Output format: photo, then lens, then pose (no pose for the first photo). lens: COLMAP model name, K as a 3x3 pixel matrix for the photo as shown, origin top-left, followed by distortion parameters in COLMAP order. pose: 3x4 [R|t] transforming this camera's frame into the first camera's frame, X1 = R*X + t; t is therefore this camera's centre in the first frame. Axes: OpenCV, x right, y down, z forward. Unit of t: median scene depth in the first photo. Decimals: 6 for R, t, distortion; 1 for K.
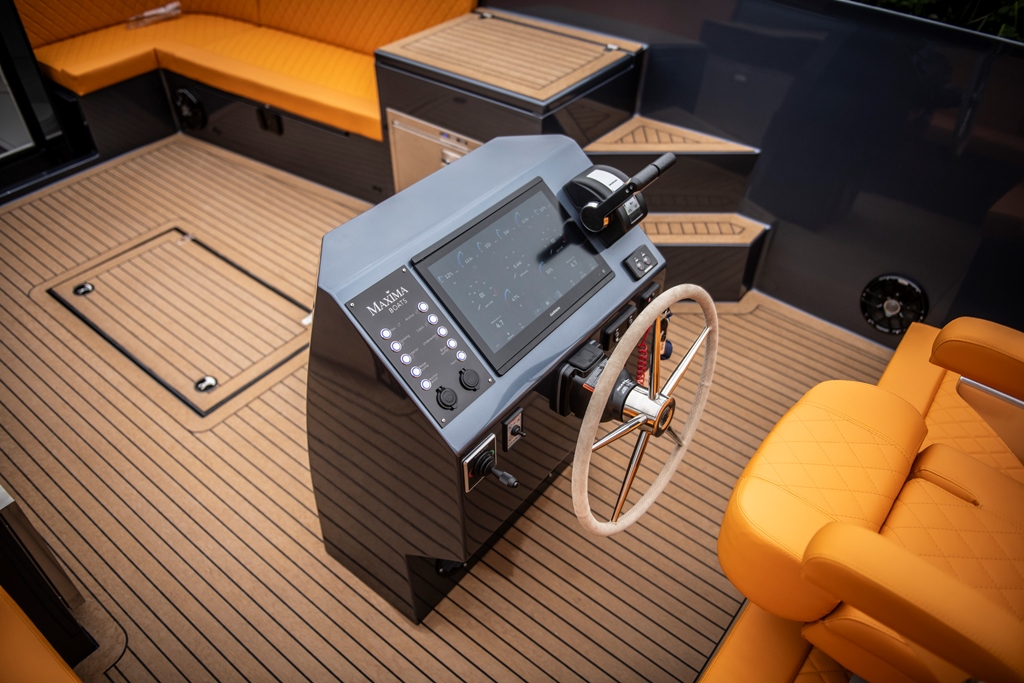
lens RADIAL K [[755.4, 0, 512.0], [0, 755.4, 341.5], [0, 0, 1]] dist [-0.034622, -0.008191]
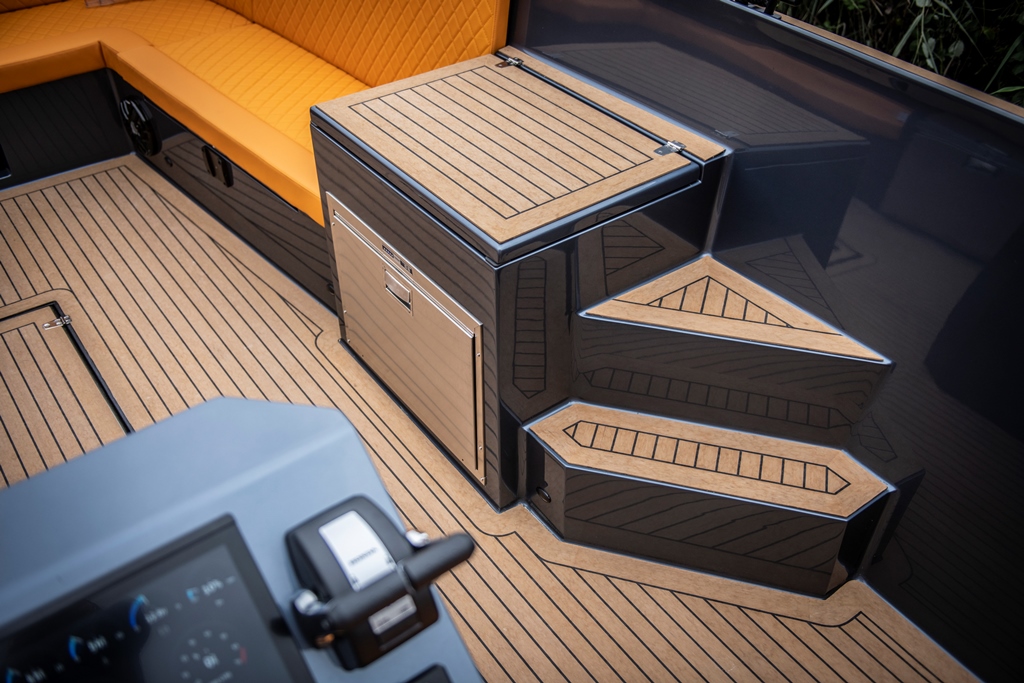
lens RADIAL K [[949.2, 0, 512.0], [0, 949.2, 341.5], [0, 0, 1]] dist [-0.002329, 0.012147]
pose [[0.966490, 0.162055, -0.199087, 0.184525], [-0.168812, 0.985496, -0.017334, -0.199131], [0.193390, 0.050362, 0.979828, 0.228555]]
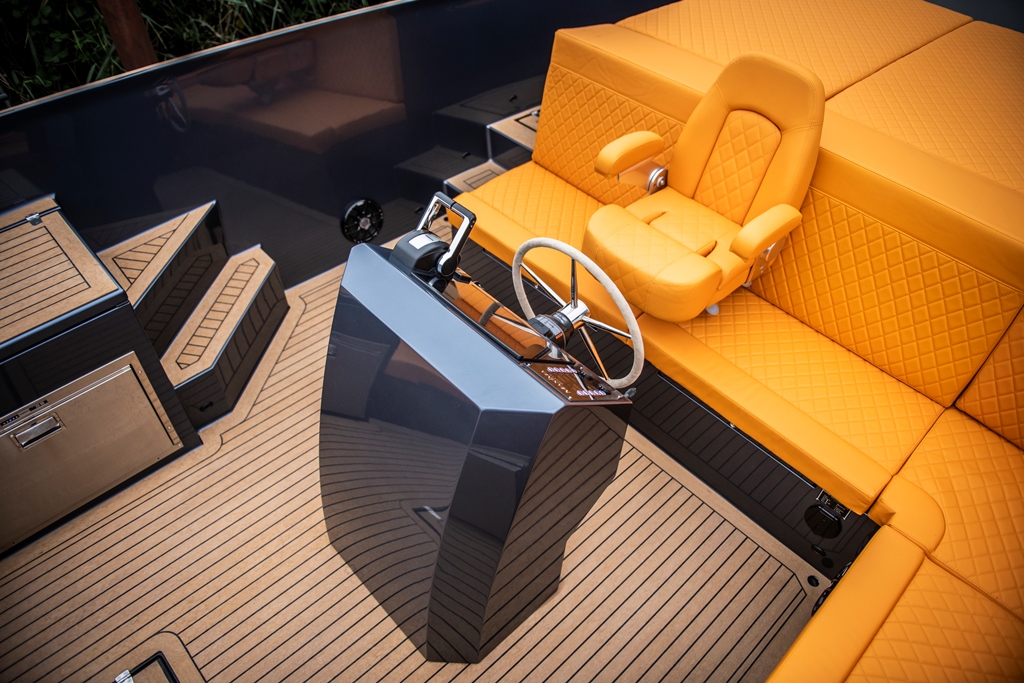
lens RADIAL K [[696.5, 0, 512.0], [0, 696.5, 341.5], [0, 0, 1]] dist [-0.056644, 0.000096]
pose [[0.141667, -0.706319, 0.693574, -0.438640], [0.629363, 0.605071, 0.487638, -0.332267], [-0.764089, 0.367427, 0.530250, 0.194489]]
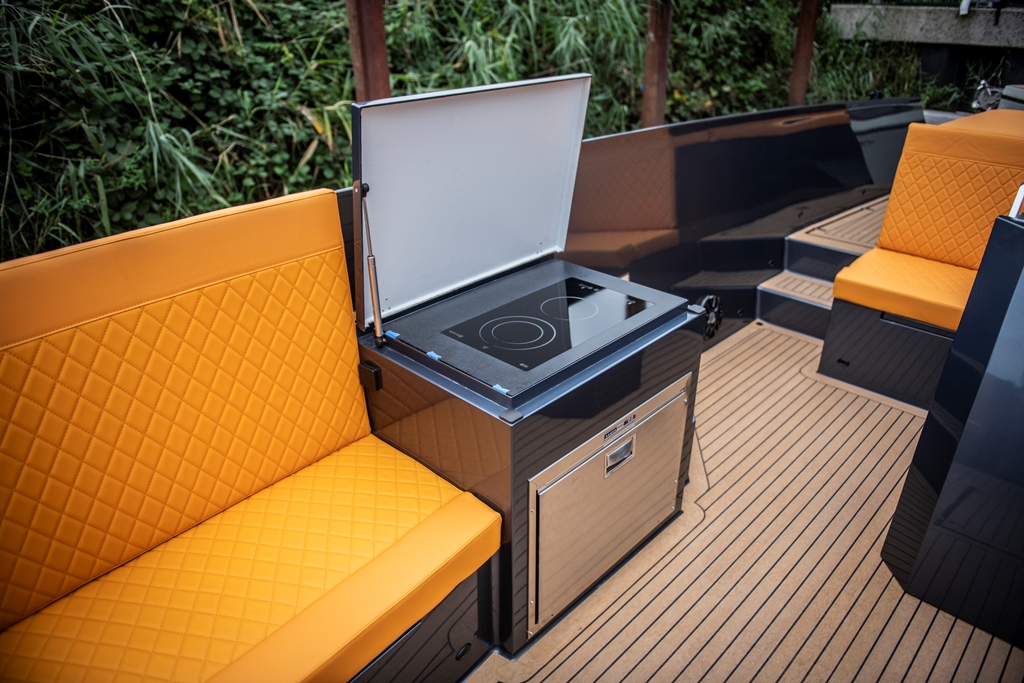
lens RADIAL K [[696.5, 0, 512.0], [0, 696.5, 341.5], [0, 0, 1]] dist [-0.056644, 0.000096]
pose [[0.091621, -0.441990, 0.892329, -0.606069], [0.656096, 0.700892, 0.279801, -0.553884], [-0.749095, 0.559817, 0.354204, 0.785572]]
